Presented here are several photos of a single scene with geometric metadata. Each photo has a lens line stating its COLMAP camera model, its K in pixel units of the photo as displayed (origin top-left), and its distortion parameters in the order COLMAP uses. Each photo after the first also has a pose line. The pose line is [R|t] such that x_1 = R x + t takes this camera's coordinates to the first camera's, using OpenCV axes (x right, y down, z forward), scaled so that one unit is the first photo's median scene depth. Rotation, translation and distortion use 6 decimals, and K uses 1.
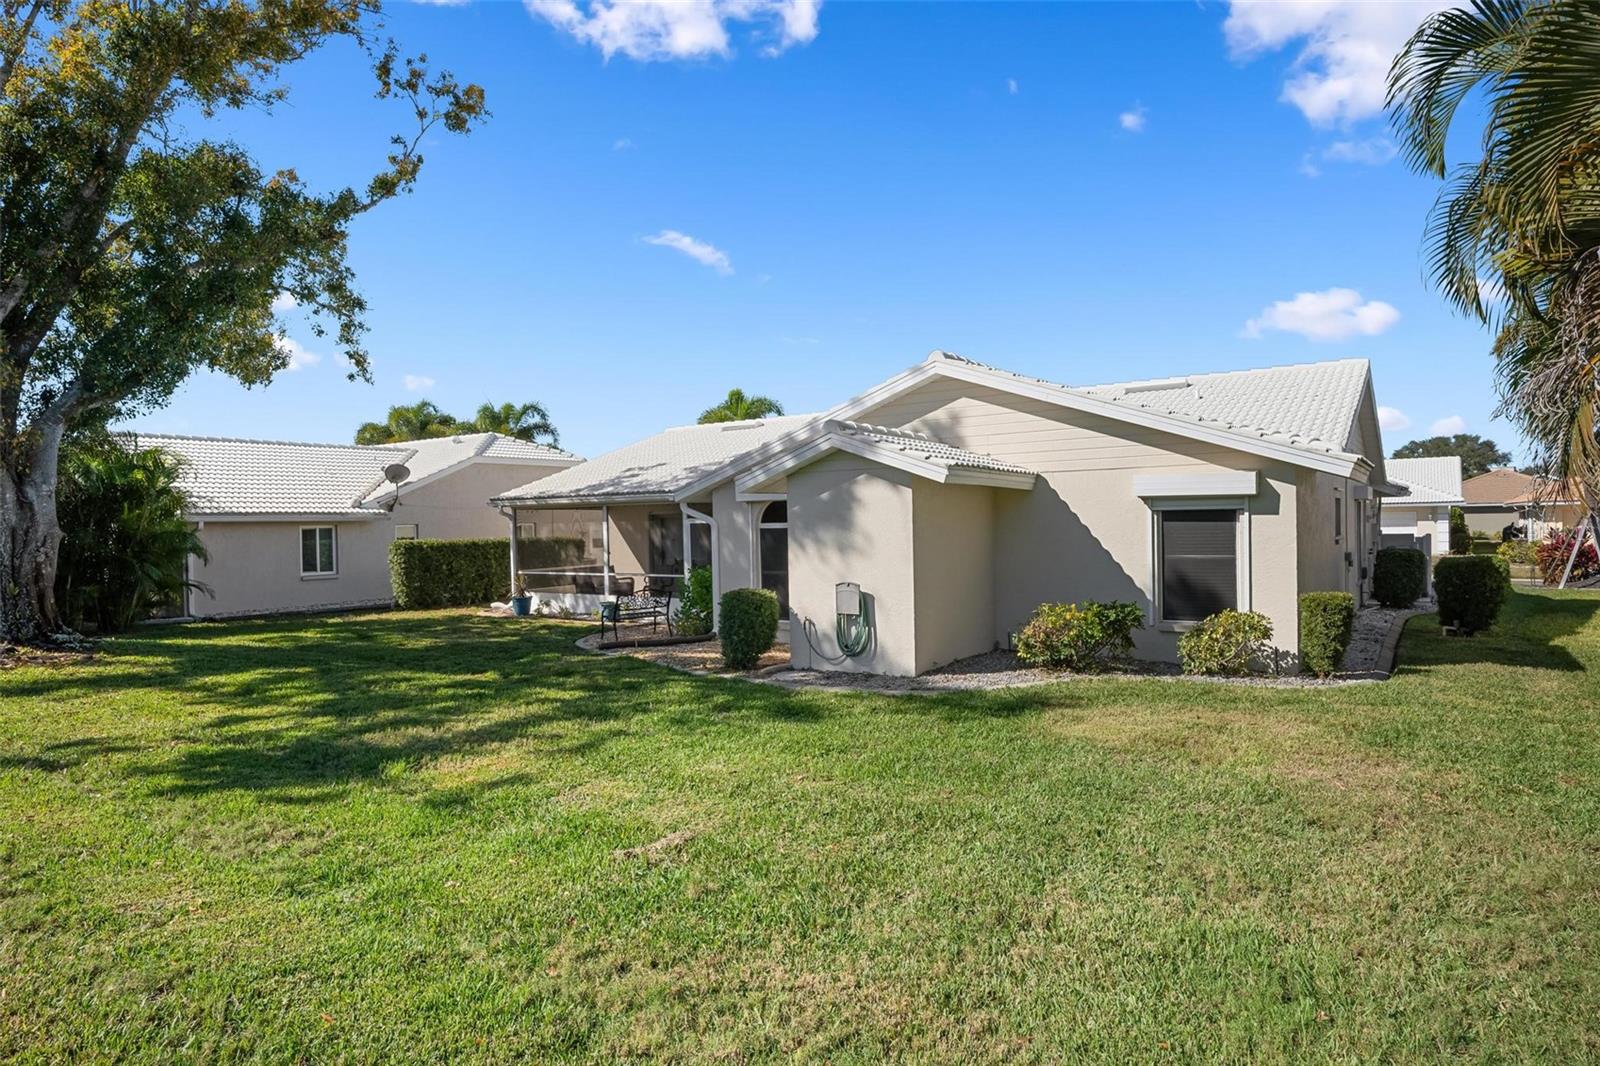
lens RADIAL K [[919.7, 0, 801.9], [0, 919.7, 536.8], [0, 0, 1]] dist [-0.012089, -0.001268]
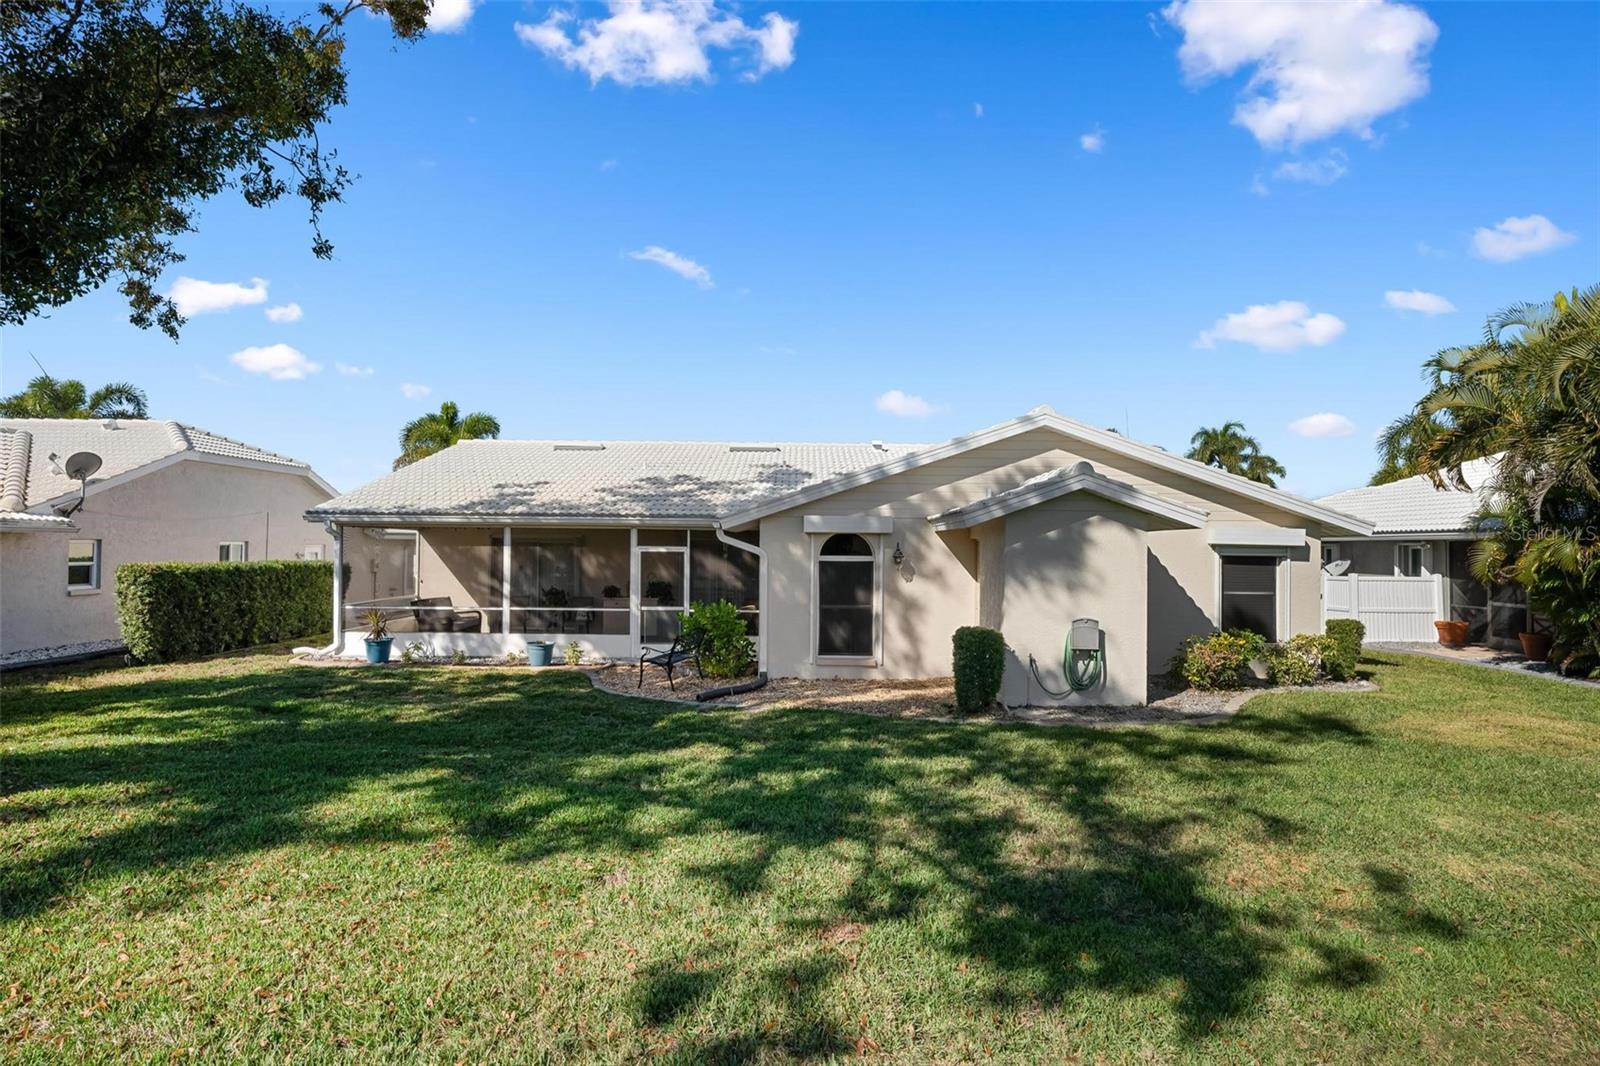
lens RADIAL K [[804.7, 0, 800.3], [0, 804.7, 538.2], [0, 0, 1]] dist [0.000957, -0.002541]
pose [[0.828408, 0.034337, 0.559072, -0.609127], [-0.017338, 0.999213, -0.035678, -0.003318], [-0.559857, 0.019863, 0.828351, 0.358720]]
